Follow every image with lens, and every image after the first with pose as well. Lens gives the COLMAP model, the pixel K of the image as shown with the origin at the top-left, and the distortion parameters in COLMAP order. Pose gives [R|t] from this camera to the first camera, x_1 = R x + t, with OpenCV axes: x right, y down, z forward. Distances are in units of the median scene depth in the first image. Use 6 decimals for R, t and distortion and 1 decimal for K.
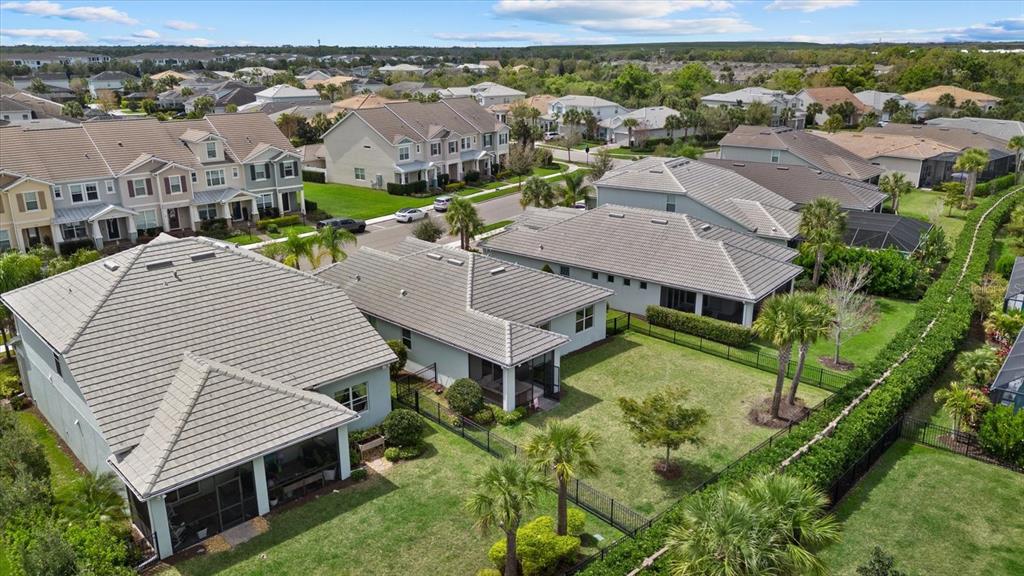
lens RADIAL K [[747.6, 0, 510.6], [0, 747.6, 287.3], [0, 0, 1]] dist [0.015393, 0.003802]
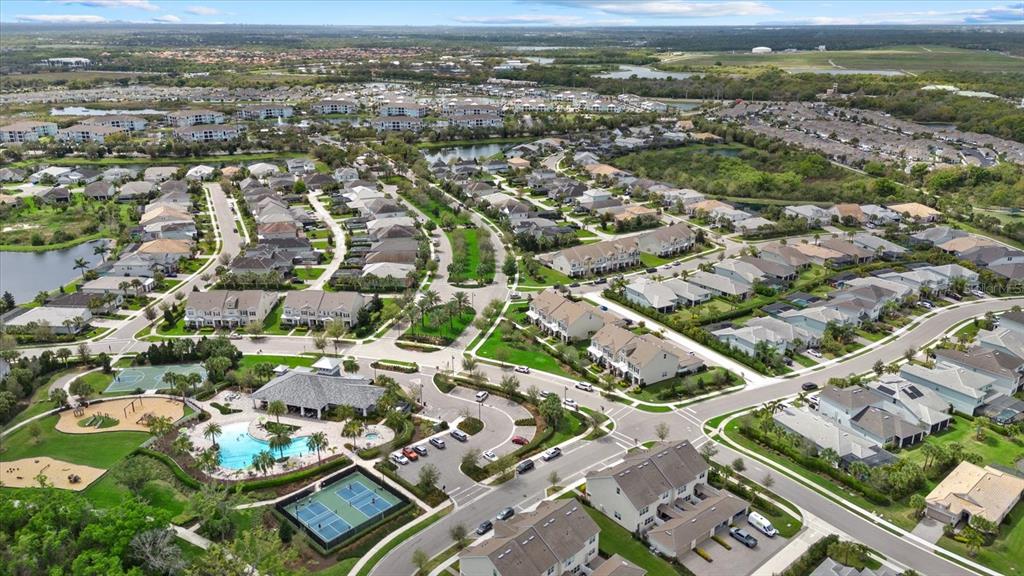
lens RADIAL K [[747.6, 0, 511.3], [0, 747.6, 287.8], [0, 0, 1]] dist [0.015393, 0.003802]
pose [[0.972024, 0.083578, -0.219509, -0.069298], [-0.078973, 0.996435, 0.029687, -0.047217], [0.221207, -0.011522, 0.975159, -3.280055]]
